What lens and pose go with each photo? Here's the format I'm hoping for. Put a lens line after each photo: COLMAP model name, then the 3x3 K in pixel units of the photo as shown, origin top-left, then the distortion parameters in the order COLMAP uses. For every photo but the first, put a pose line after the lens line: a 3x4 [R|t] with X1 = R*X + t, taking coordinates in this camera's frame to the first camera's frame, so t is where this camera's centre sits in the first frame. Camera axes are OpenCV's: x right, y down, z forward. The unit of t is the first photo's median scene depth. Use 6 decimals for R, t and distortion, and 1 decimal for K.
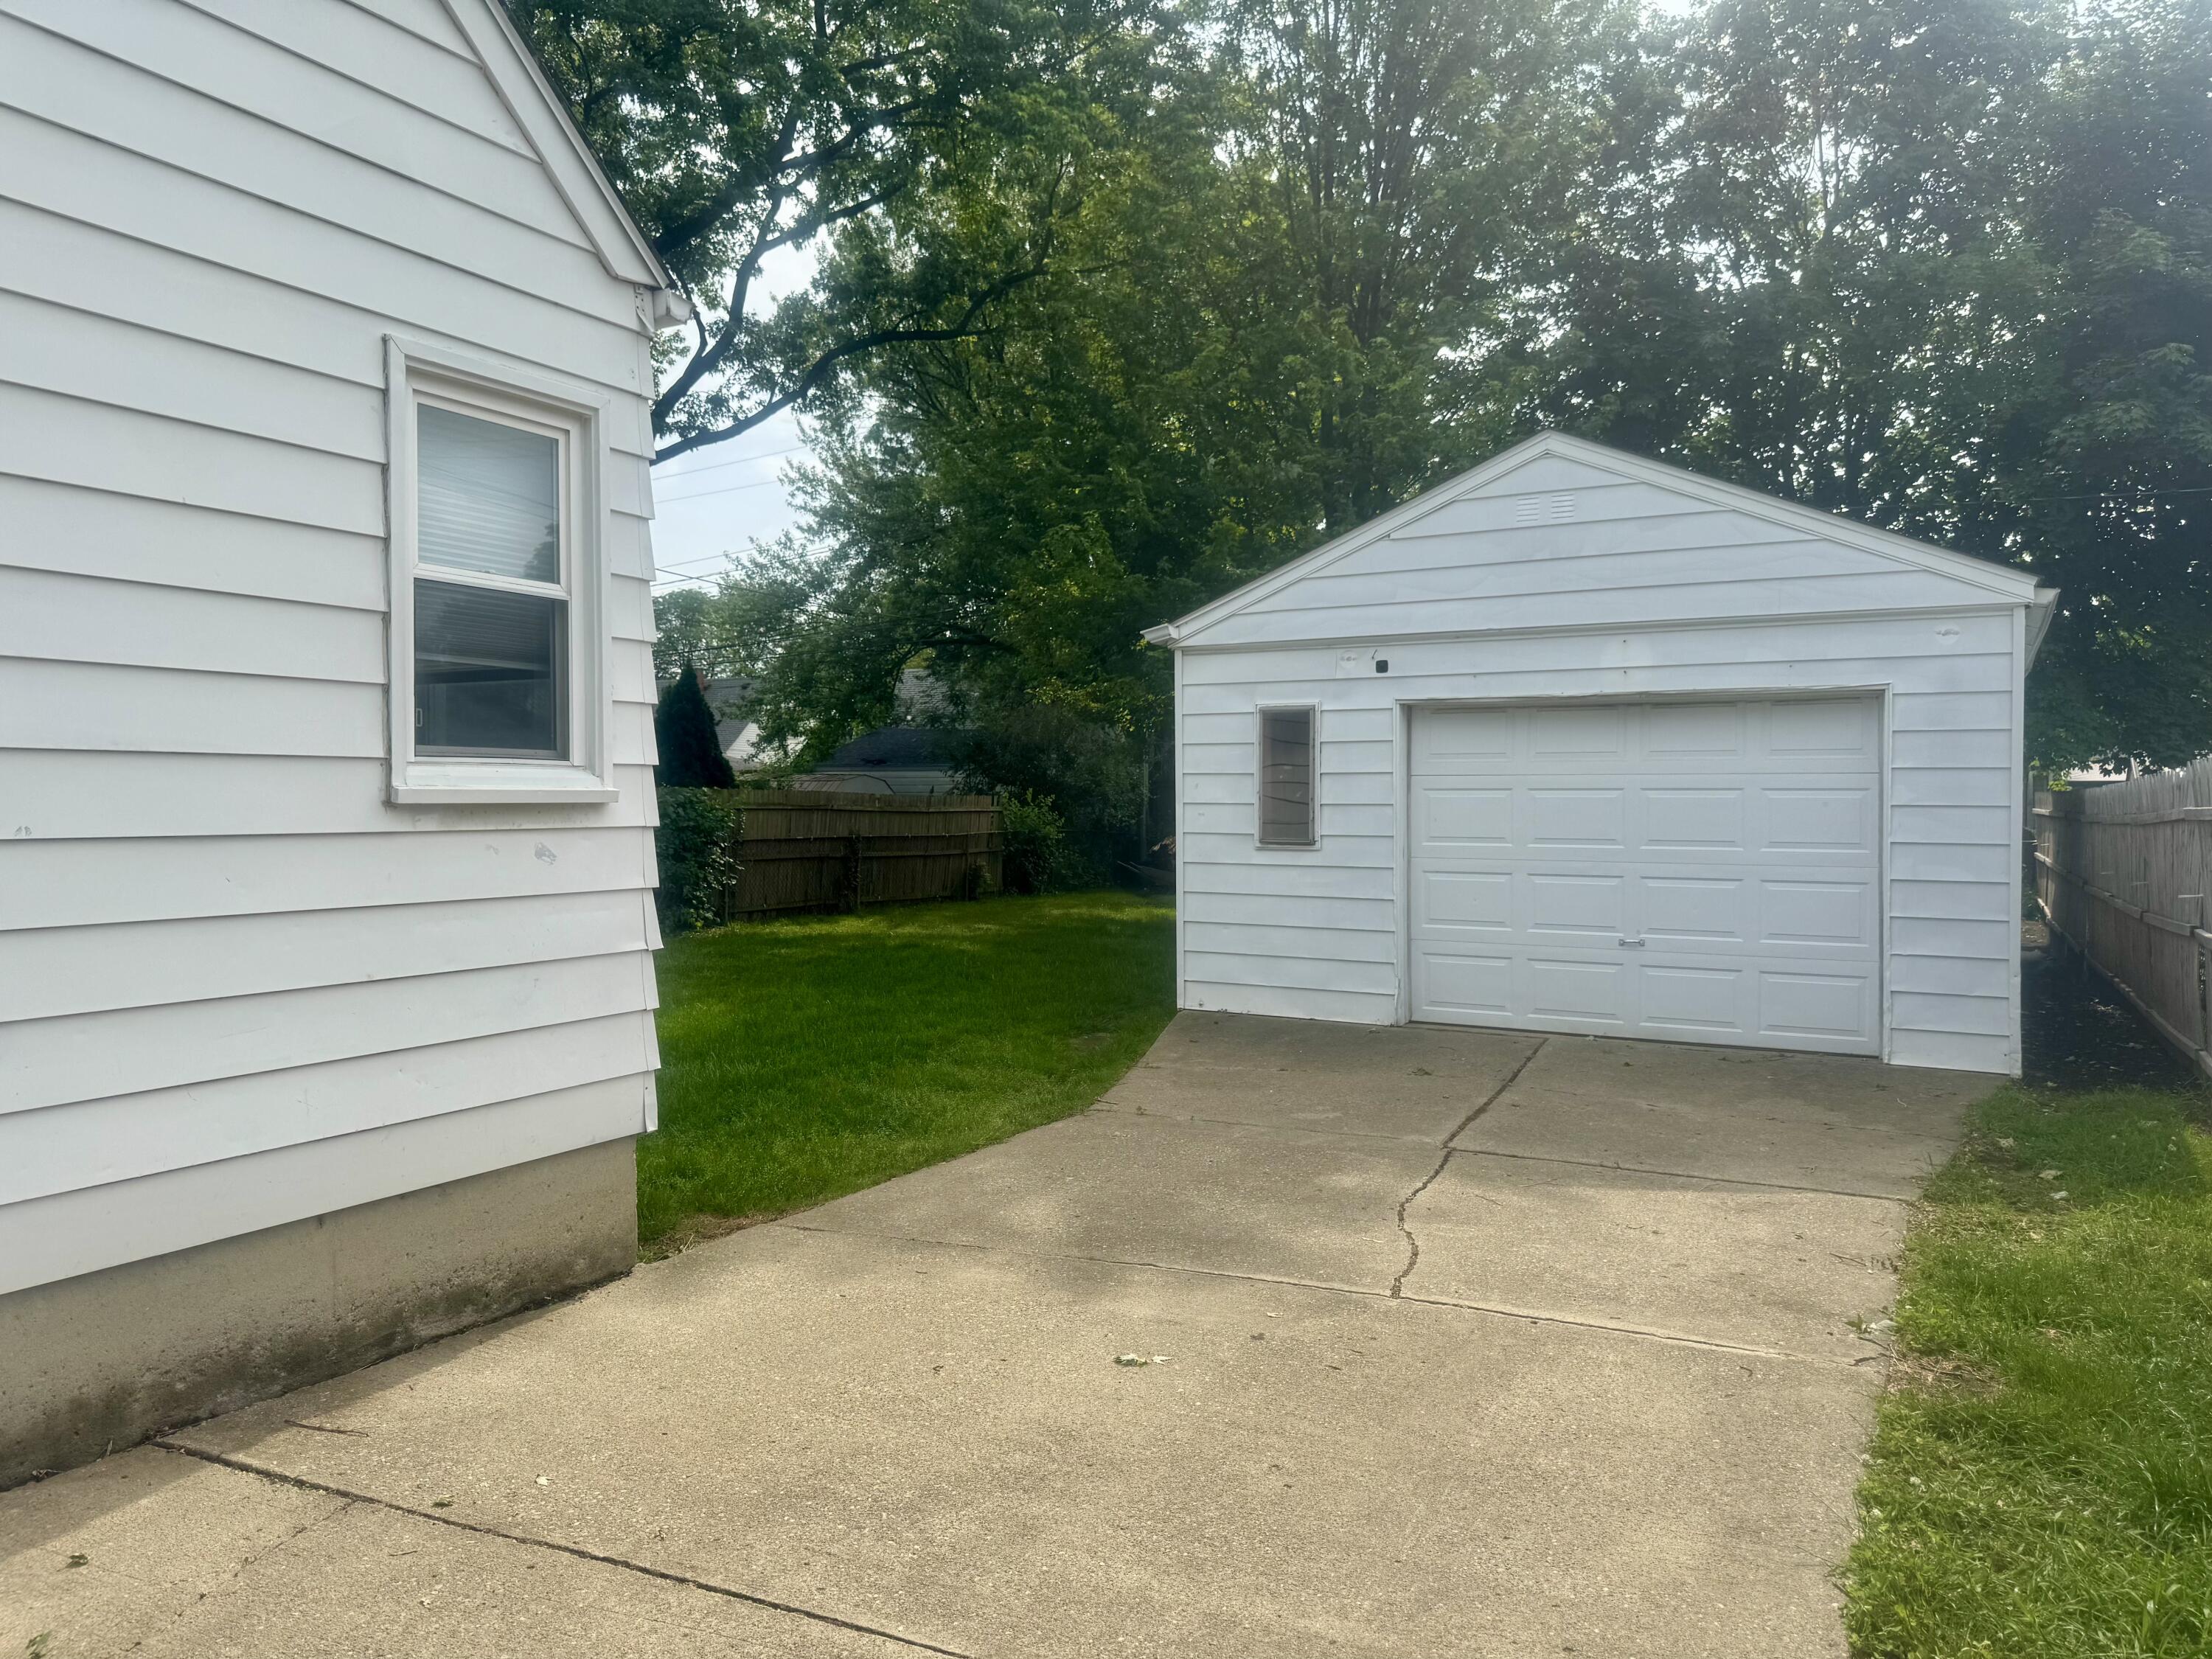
lens RADIAL K [[1529.1, 0, 1066.2], [0, 1529.1, 831.3], [0, 0, 1]] dist [0.073741, -0.145463]
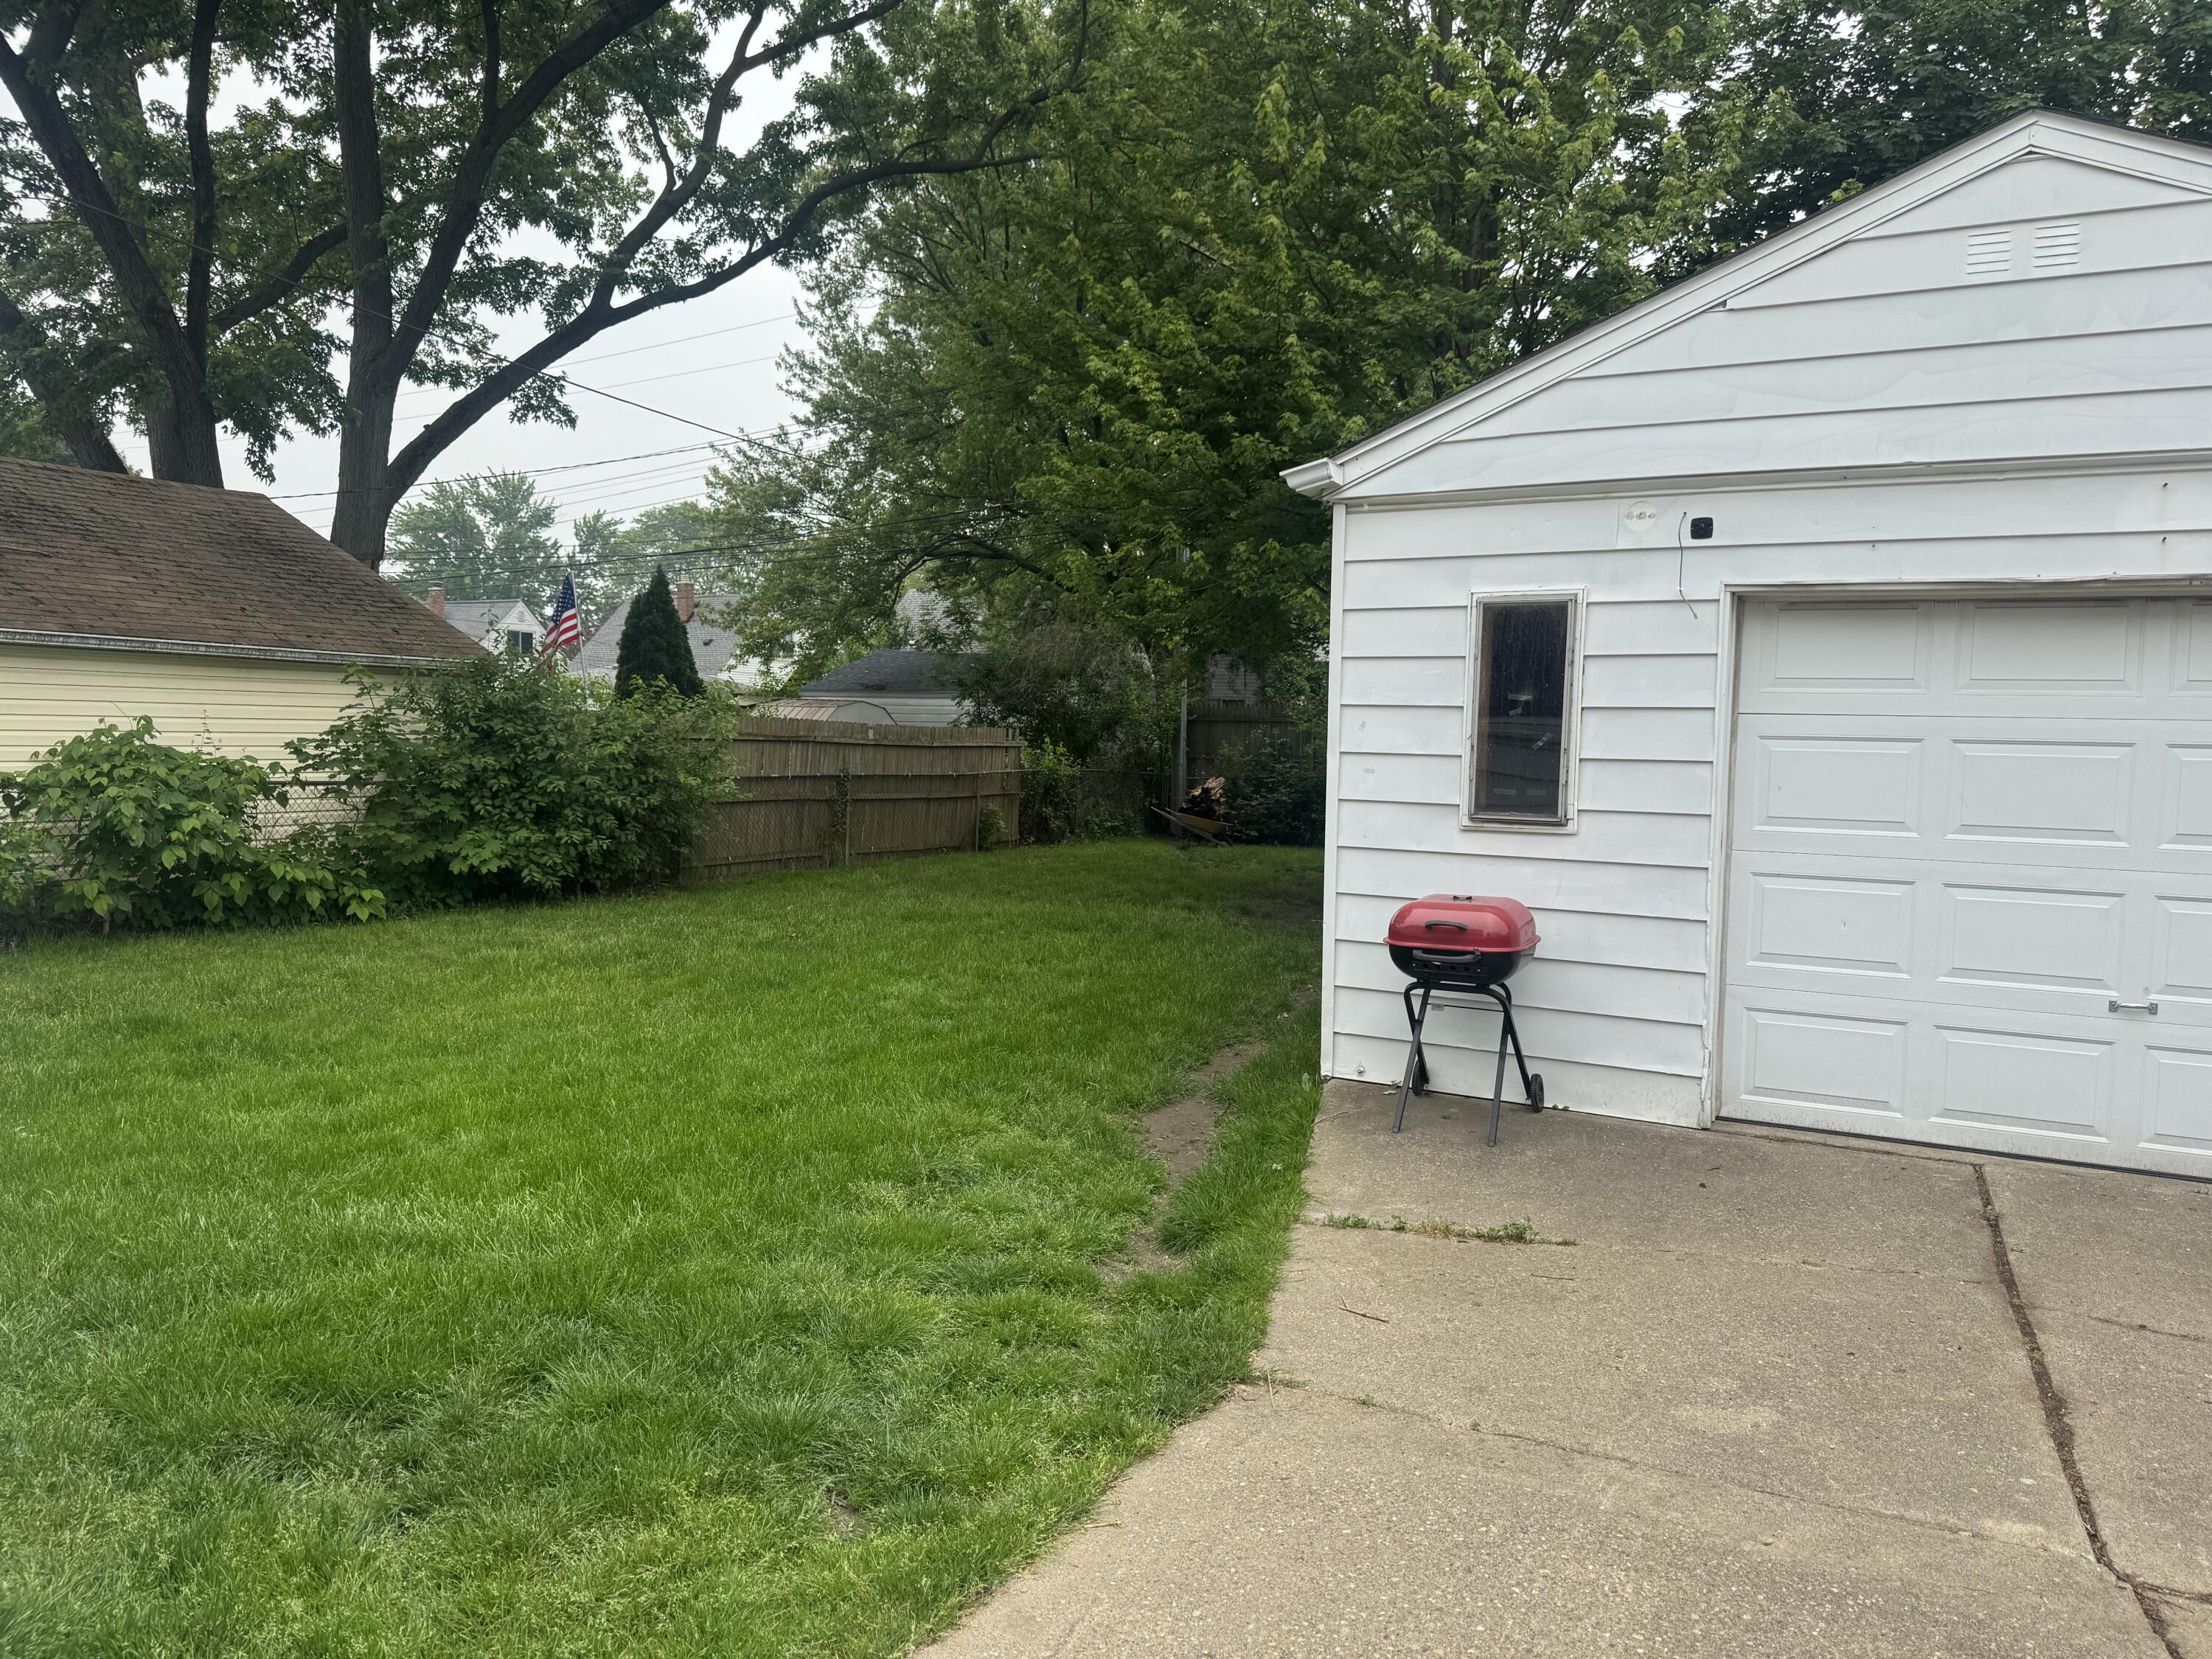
lens RADIAL K [[1529.1, 0, 1066.2], [0, 1529.1, 831.3], [0, 0, 1]] dist [0.073741, -0.145463]
pose [[0.999899, 0.014096, -0.001898, -0.013677], [-0.013994, 0.998851, 0.045845, -0.005595], [0.002542, -0.045813, 0.998947, 0.152387]]
